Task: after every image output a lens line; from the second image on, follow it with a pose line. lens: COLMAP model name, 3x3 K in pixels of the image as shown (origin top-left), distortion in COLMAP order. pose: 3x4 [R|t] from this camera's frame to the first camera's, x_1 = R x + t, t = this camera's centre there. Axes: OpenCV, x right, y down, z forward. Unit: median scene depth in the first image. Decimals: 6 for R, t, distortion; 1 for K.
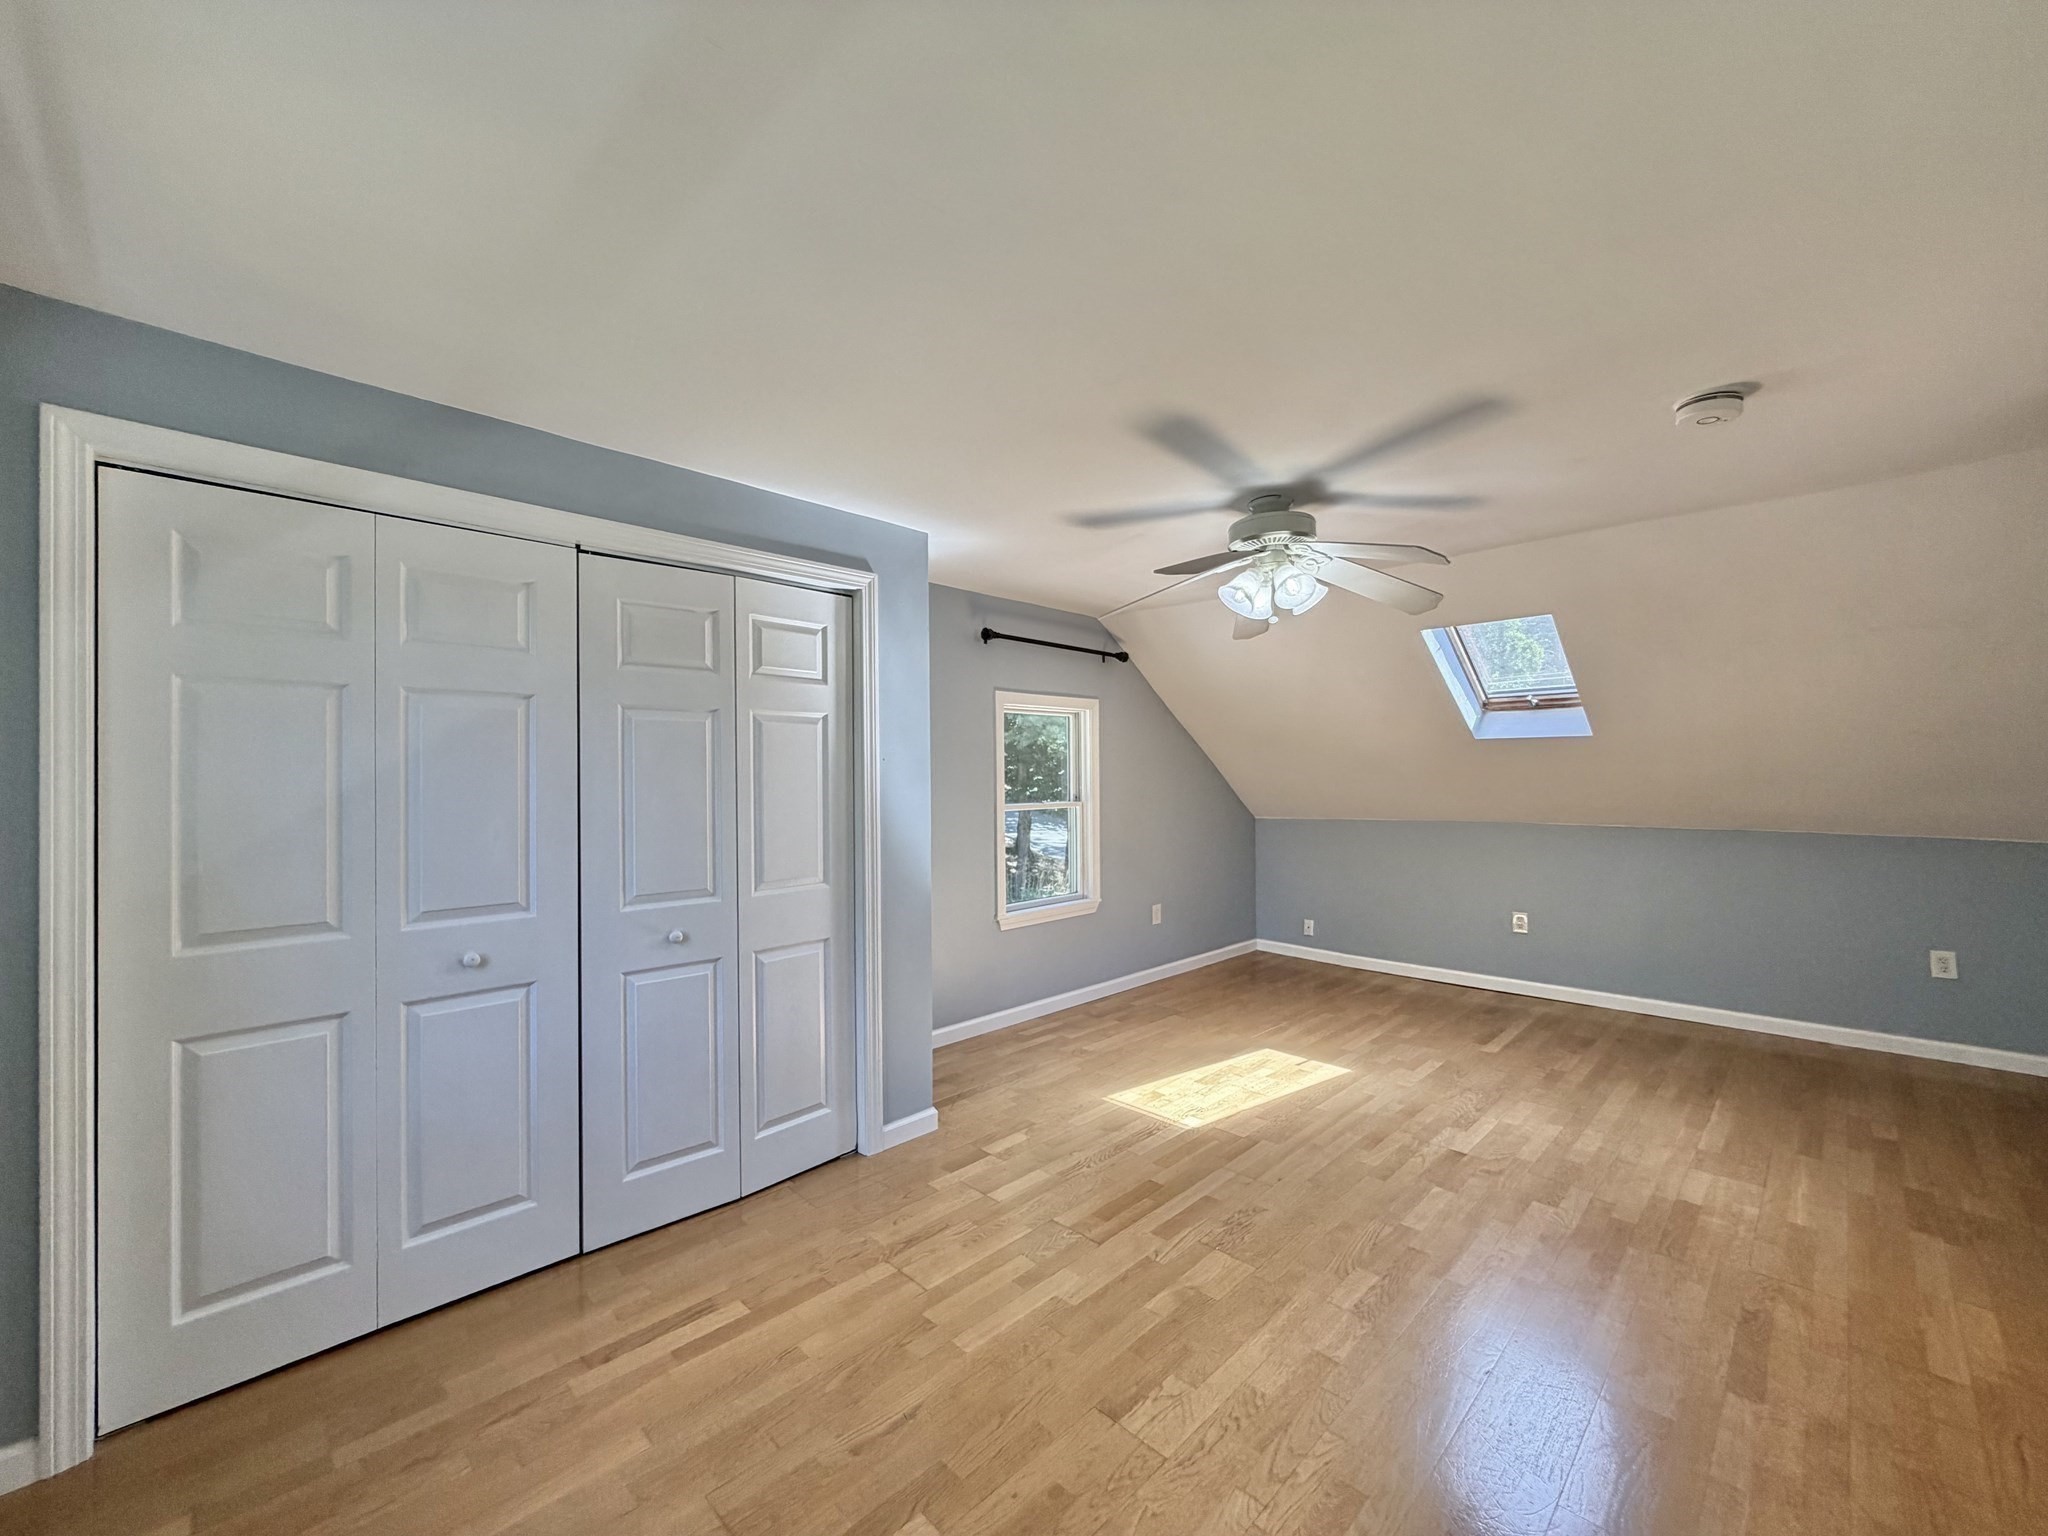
lens RADIAL K [[813.6, 0, 1018.0], [0, 813.6, 769.2], [0, 0, 1]] dist [-0.001737, 0.000620]
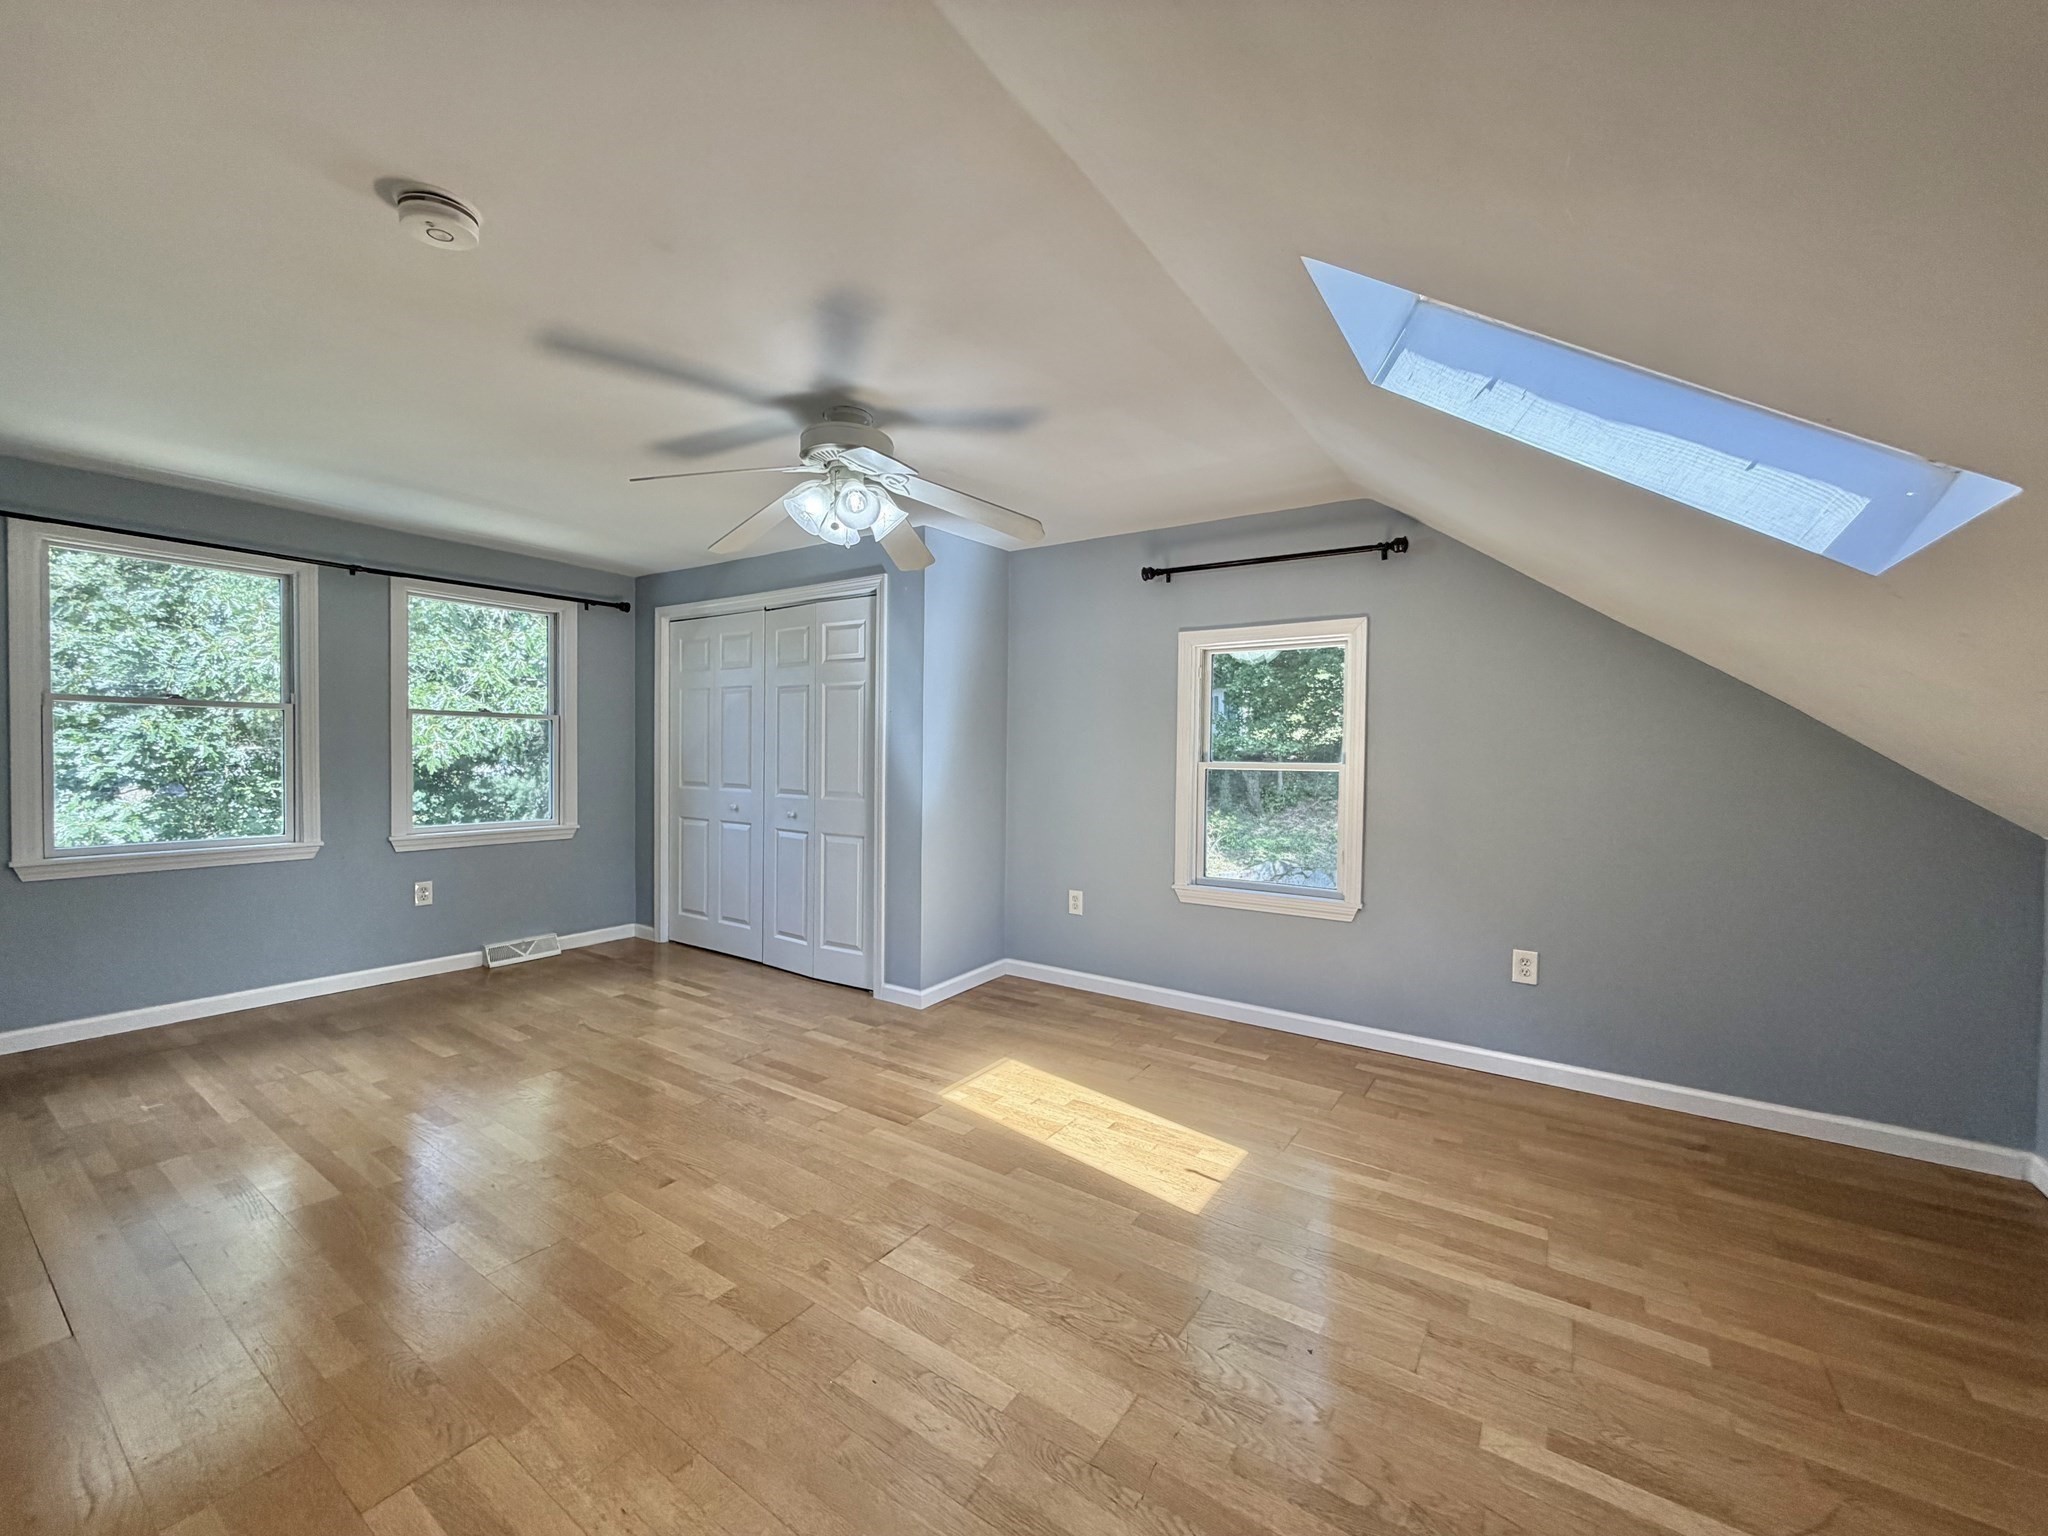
lens RADIAL K [[813.6, 0, 1018.0], [0, 813.6, 769.2], [0, 0, 1]] dist [-0.001737, 0.000620]
pose [[0.193214, 0.033133, -0.980597, 1.134426], [-0.006186, 0.999451, 0.032551, 0.035506], [0.981137, -0.000223, 0.193313, 0.907812]]
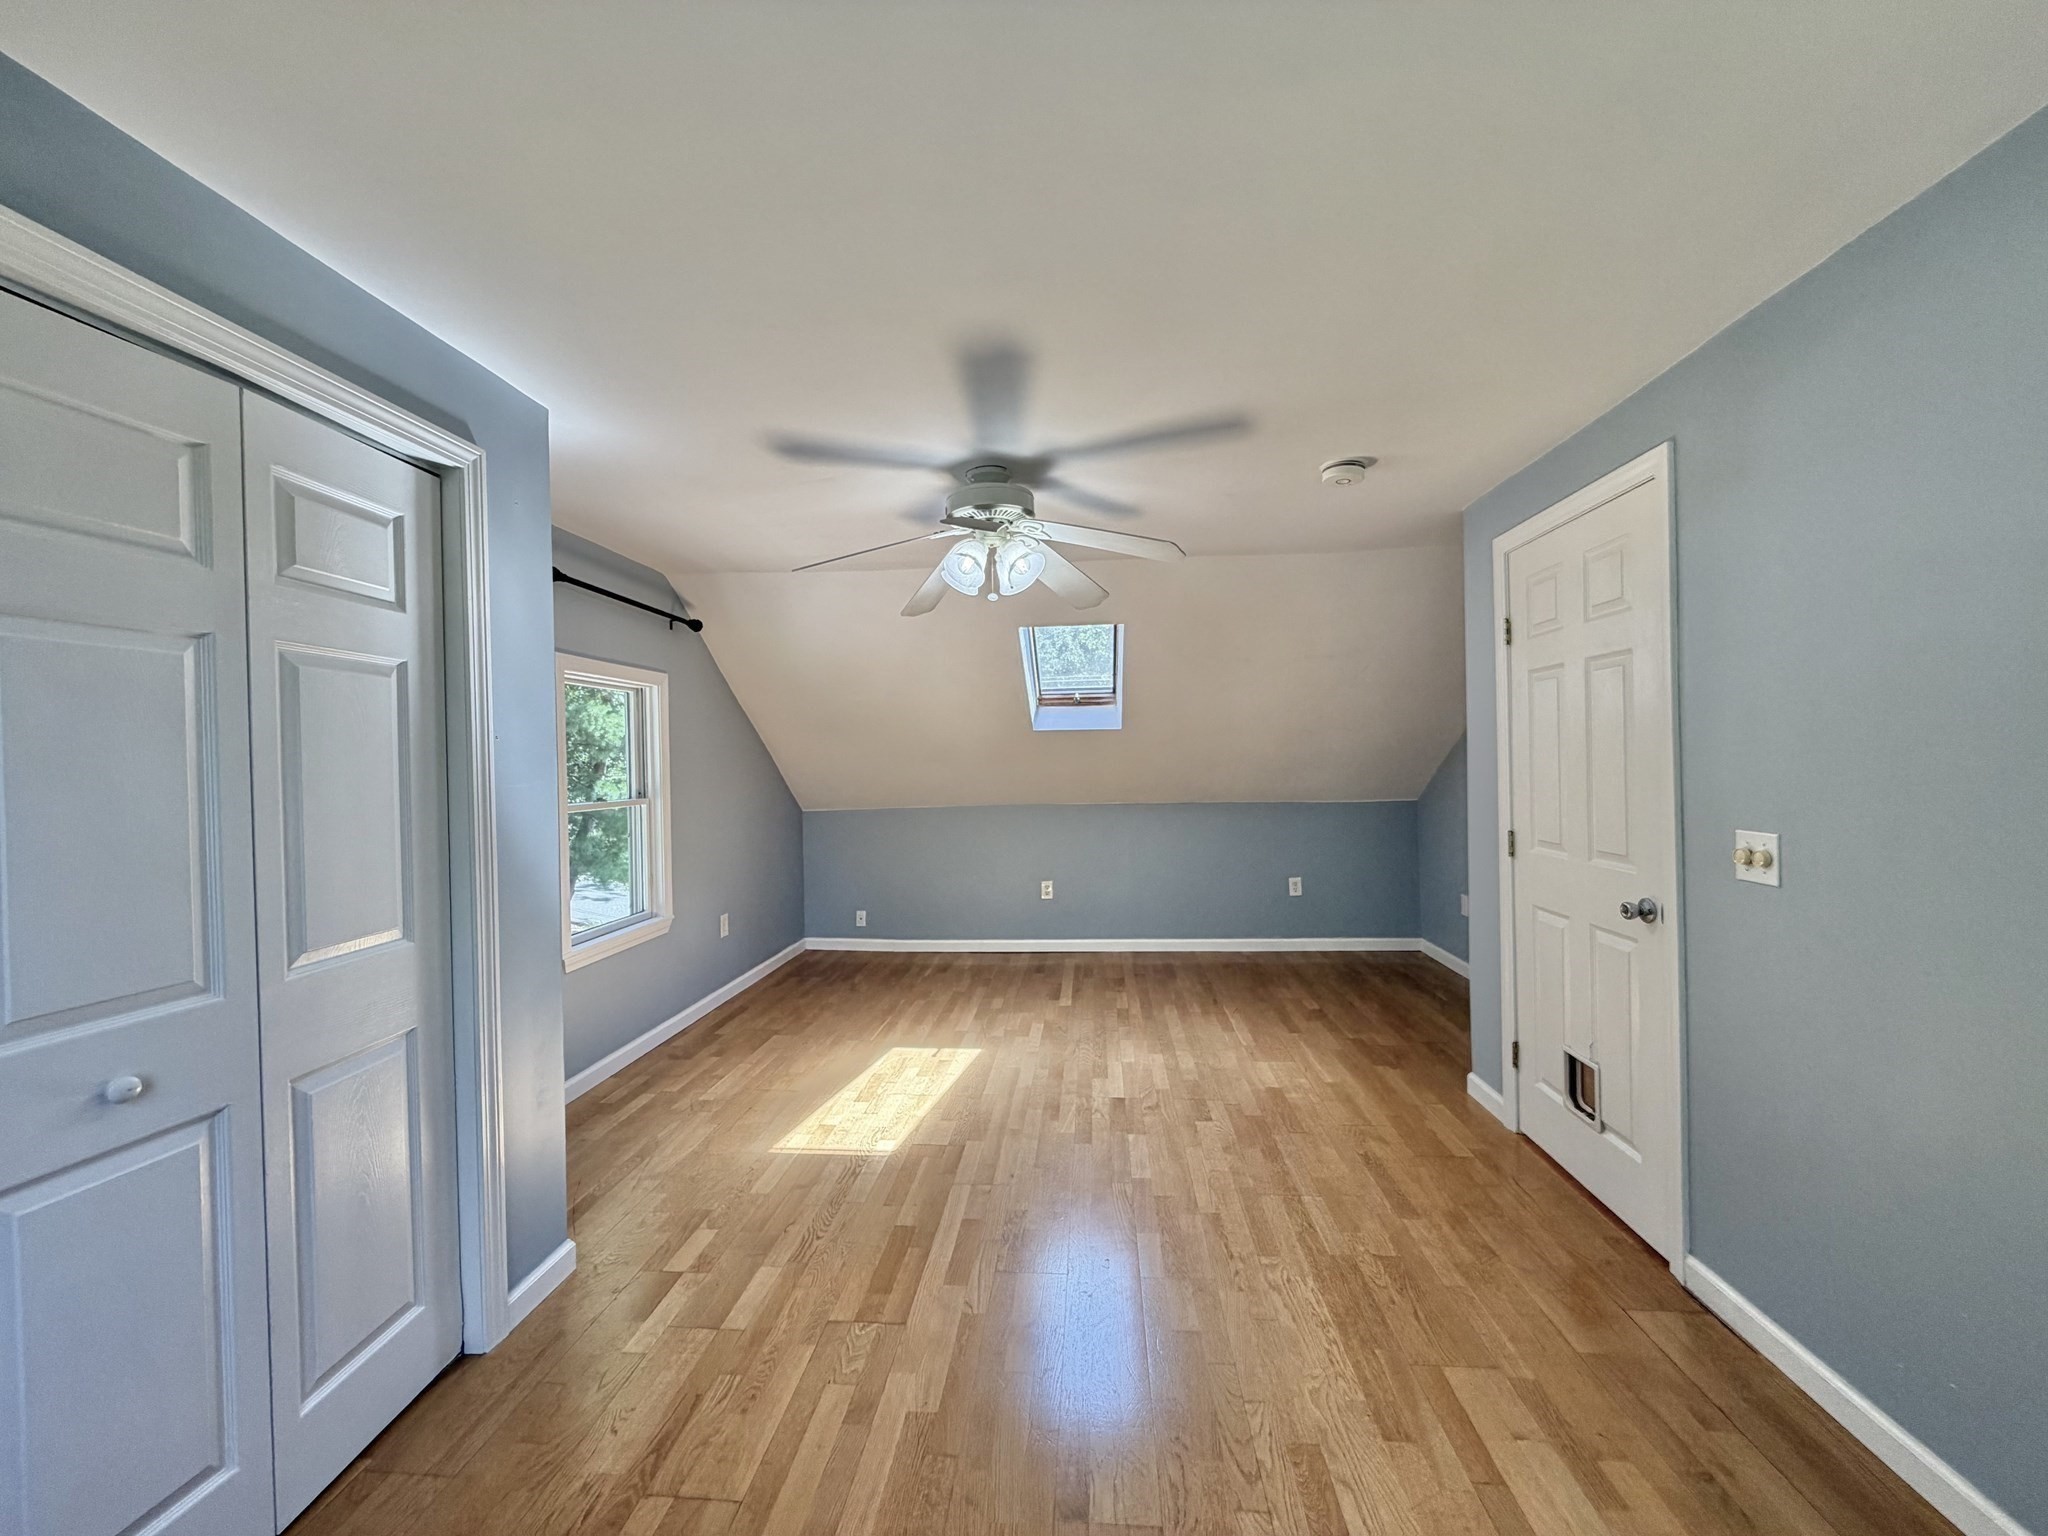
lens RADIAL K [[813.6, 0, 1018.0], [0, 813.6, 769.2], [0, 0, 1]] dist [-0.001737, 0.000620]
pose [[0.763800, -0.010722, 0.645364, -0.255941], [0.007511, 0.999942, 0.007724, 0.010919], [-0.645409, -0.001053, 0.763836, 0.222576]]
